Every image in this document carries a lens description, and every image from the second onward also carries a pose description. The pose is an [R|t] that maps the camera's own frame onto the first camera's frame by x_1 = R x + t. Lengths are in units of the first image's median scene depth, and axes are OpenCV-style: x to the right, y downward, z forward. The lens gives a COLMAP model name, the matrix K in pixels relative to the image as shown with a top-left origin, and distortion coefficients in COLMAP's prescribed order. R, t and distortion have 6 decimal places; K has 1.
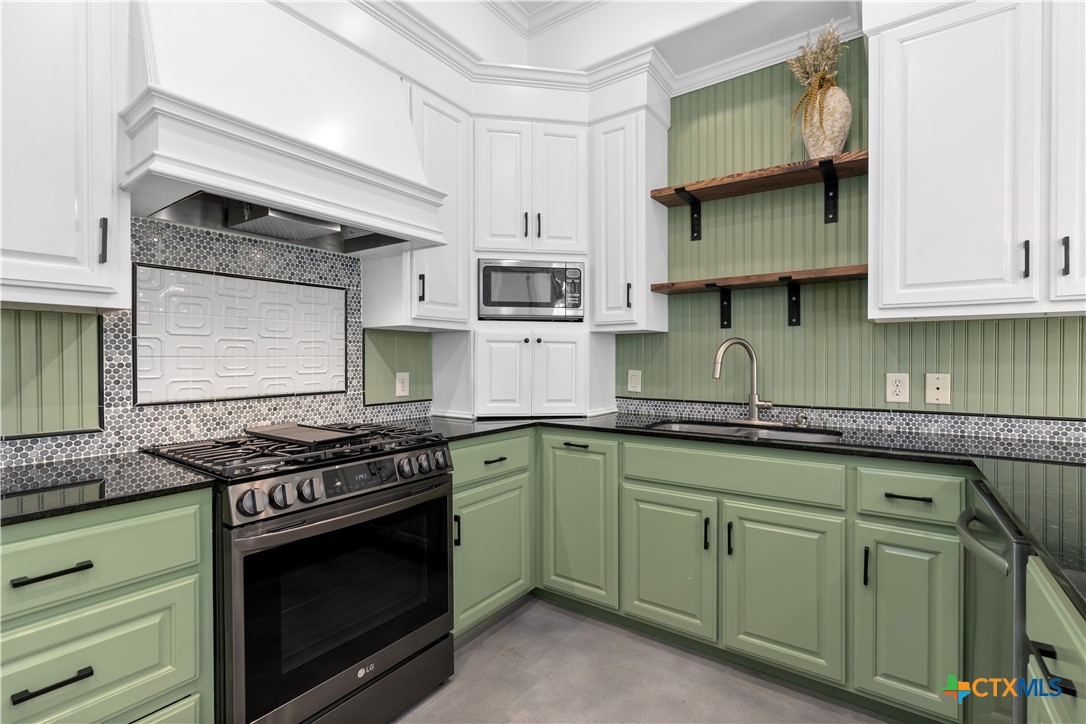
lens RADIAL K [[484.1, 0, 545.3], [0, 484.1, 359.7], [0, 0, 1]] dist [-0.009086, 0.002473]
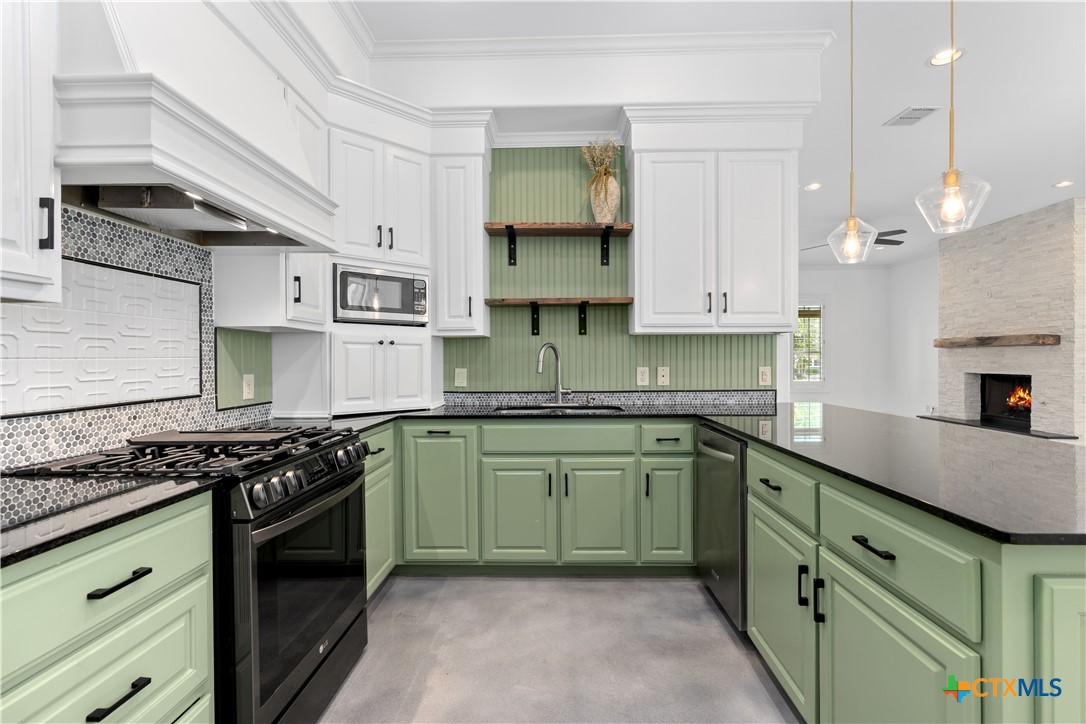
lens RADIAL K [[484.1, 0, 536.9], [0, 484.1, 359.5], [0, 0, 1]] dist [-0.009086, 0.002473]
pose [[0.837354, -0.005282, 0.546636, -0.401546], [0.006389, 0.999980, -0.000125, 0.001251], [-0.546624, 0.003598, 0.837370, -0.124734]]
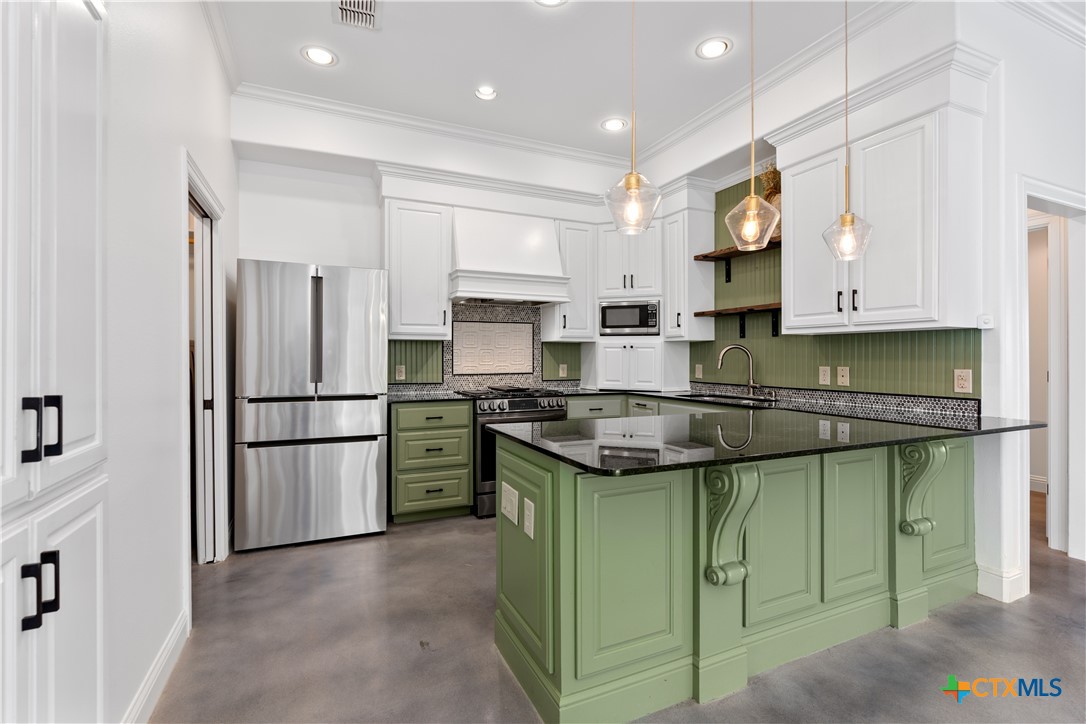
lens RADIAL K [[484.1, 0, 546.7], [0, 484.1, 354.5], [0, 0, 1]] dist [-0.009086, 0.002473]
pose [[0.869741, -0.002273, -0.493502, 0.692284], [-0.001184, 0.999977, -0.006692, 0.000128], [0.493506, 0.006404, 0.869719, -0.805034]]
